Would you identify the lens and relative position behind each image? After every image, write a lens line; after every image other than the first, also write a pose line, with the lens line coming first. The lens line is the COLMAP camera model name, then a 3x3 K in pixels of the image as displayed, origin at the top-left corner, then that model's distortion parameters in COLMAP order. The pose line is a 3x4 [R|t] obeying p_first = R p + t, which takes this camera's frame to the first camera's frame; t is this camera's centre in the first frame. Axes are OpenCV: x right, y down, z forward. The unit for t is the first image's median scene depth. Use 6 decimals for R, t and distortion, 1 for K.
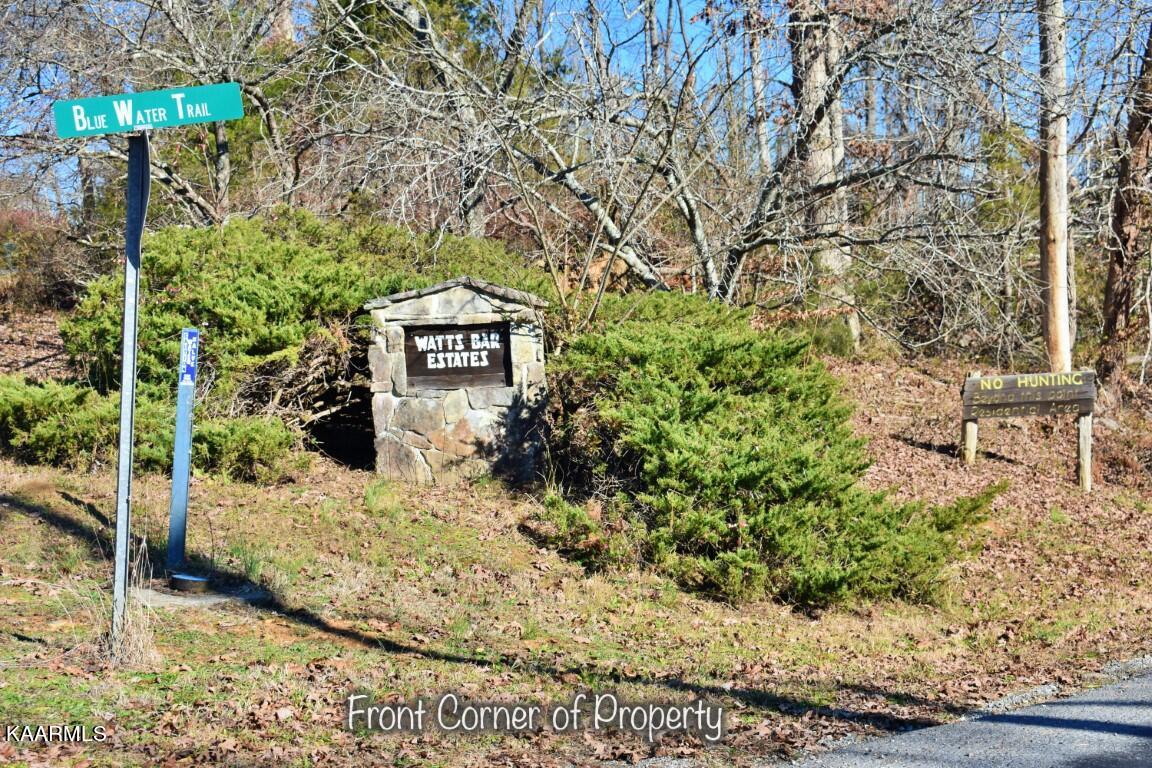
lens RADIAL K [[1848.4, 0, 572.6], [0, 1848.4, 383.1], [0, 0, 1]] dist [-0.009273, 0.000000]
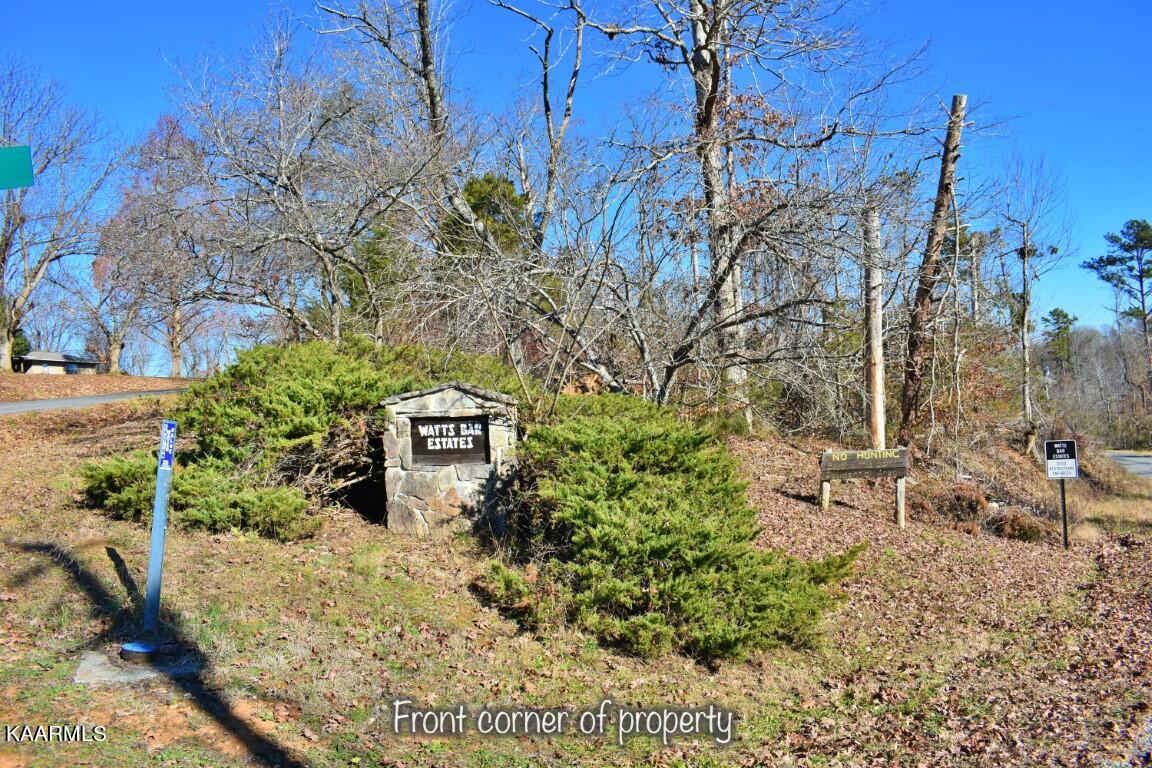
lens RADIAL K [[885.3, 0, 582.8], [0, 885.3, 381.2], [0, 0, 1]] dist [-0.089475, 0.015779]
pose [[0.999338, 0.007574, -0.035590, 0.057958], [-0.009875, 0.997841, -0.064933, -0.017431], [0.035021, 0.065241, 0.997255, 0.376607]]
